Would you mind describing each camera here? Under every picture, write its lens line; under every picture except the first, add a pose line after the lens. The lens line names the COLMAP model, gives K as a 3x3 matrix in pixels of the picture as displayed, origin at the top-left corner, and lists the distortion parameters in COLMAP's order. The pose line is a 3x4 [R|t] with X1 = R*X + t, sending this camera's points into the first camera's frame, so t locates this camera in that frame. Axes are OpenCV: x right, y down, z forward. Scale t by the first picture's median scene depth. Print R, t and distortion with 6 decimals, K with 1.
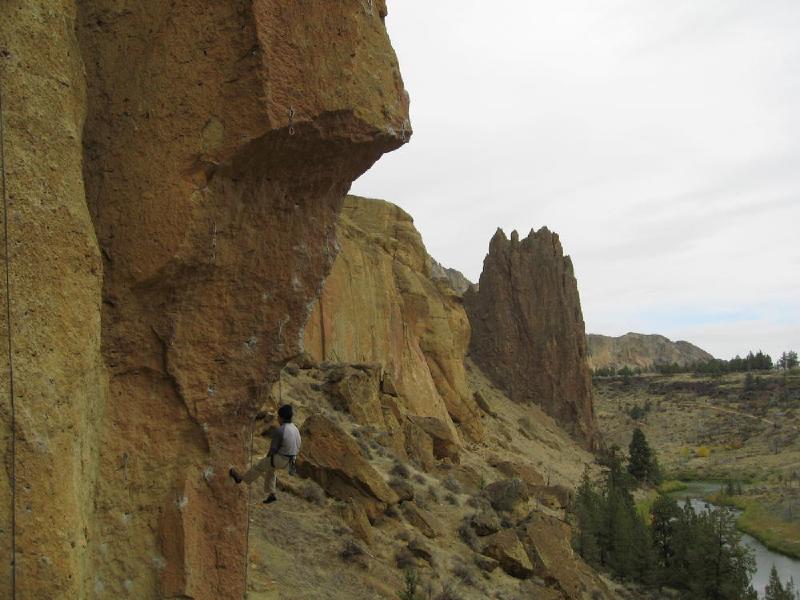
lens RADIAL K [[861.5, 0, 402.0], [0, 861.5, 300.5], [0, 0, 1]] dist [-0.108540, 0.000000]
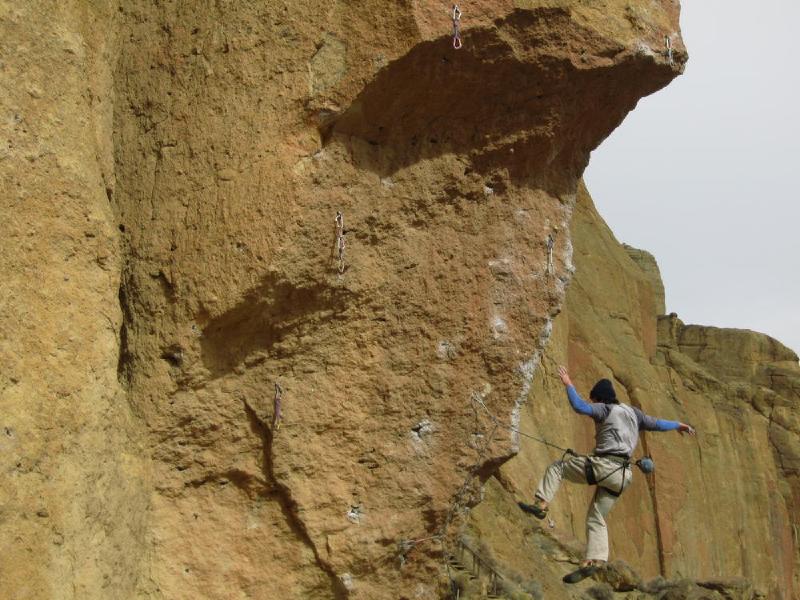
lens RADIAL K [[1352.6, 0, 402.6], [0, 1352.6, 300.9], [0, 0, 1]] dist [-0.142236, 0.000000]
pose [[0.959832, -0.074880, -0.270397, 0.061837], [0.033610, 0.987475, -0.154153, 0.102638], [0.278553, 0.138873, 0.950328, 0.129766]]
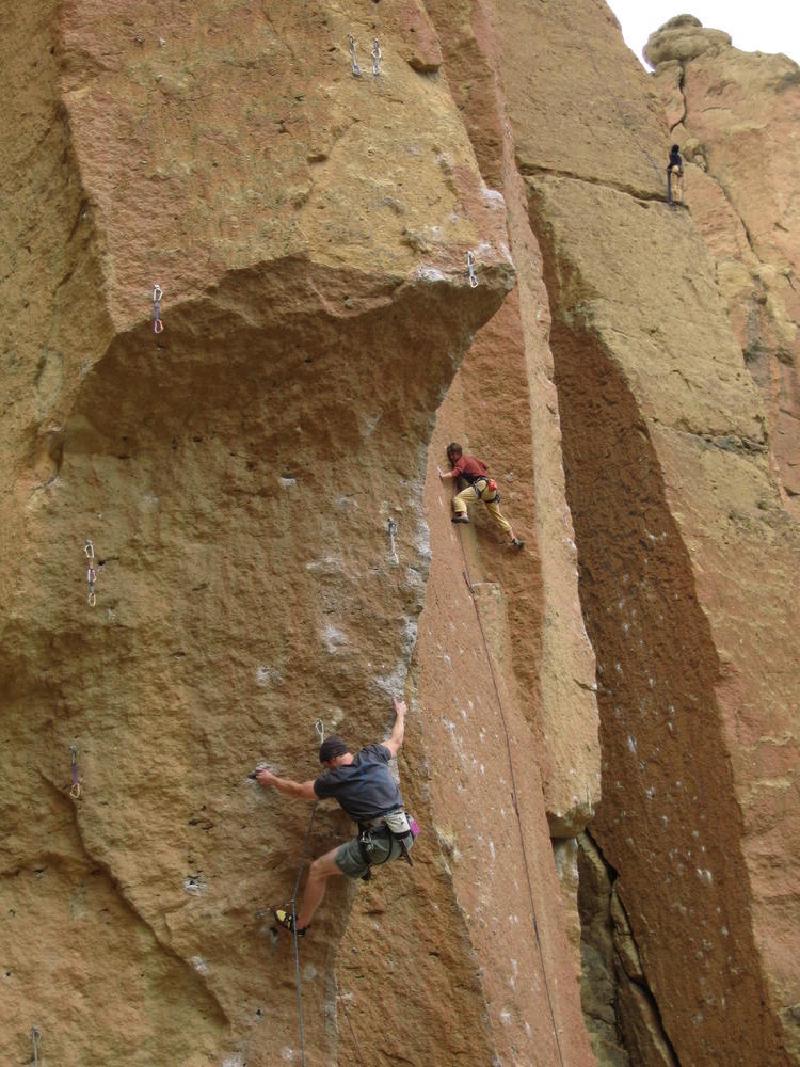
lens RADIAL K [[2253.3, 0, 400.0], [0, 2253.3, 553.1], [0, 0, 1]] dist [-0.131900, 0.000000]
pose [[0.798333, -0.293221, -0.526009, 0.590452], [0.155355, 0.944168, -0.290537, 0.311398], [0.581832, 0.150227, 0.799314, 0.018103]]
